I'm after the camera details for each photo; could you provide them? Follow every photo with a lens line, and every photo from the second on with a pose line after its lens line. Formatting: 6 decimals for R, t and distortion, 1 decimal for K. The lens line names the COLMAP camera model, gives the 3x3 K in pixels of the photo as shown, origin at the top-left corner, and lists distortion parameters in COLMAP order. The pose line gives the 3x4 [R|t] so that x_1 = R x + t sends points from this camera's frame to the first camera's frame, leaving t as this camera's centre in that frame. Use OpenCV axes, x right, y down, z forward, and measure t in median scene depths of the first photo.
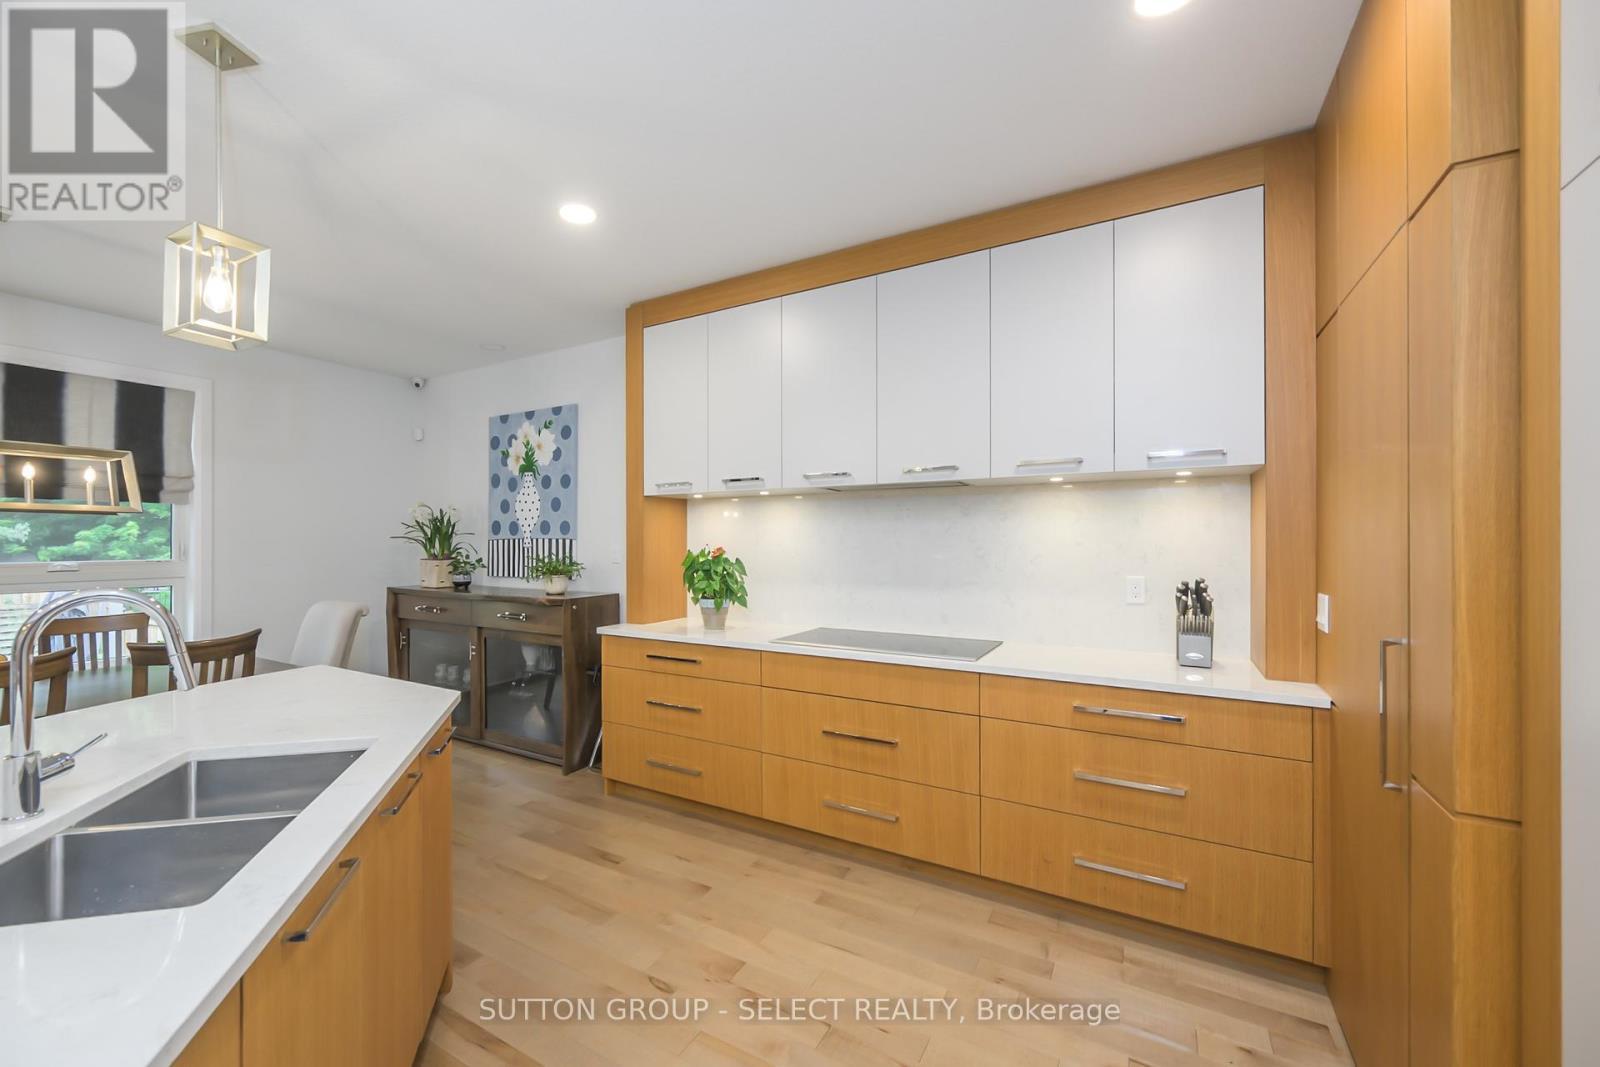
lens RADIAL K [[631.4, 0, 750.6], [0, 631.4, 538.5], [0, 0, 1]] dist [0.007183, -0.002392]
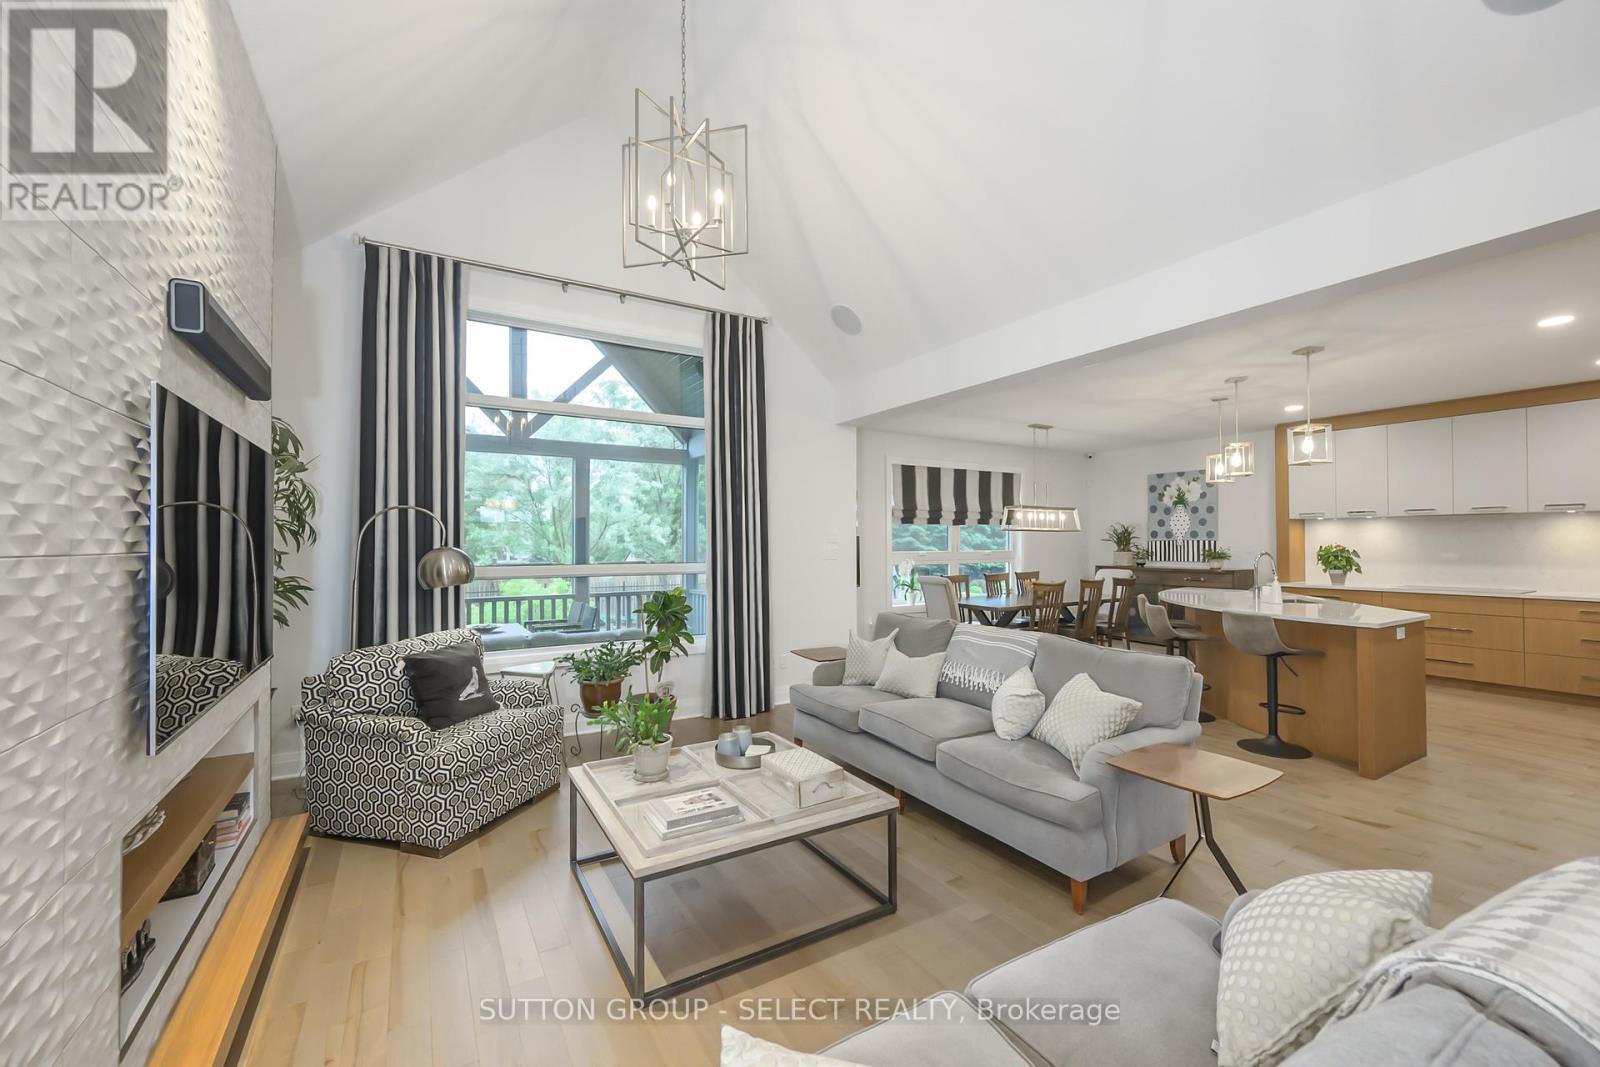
lens RADIAL K [[652.6, 0, 801.8], [0, 652.6, 534.5], [0, 0, 1]] dist [0.002545, 0.000046]
pose [[0.892980, -0.005515, -0.450062, -0.487060], [0.000649, 0.999940, -0.010965, 0.003651], [0.450095, 0.009499, 0.892930, -1.237589]]
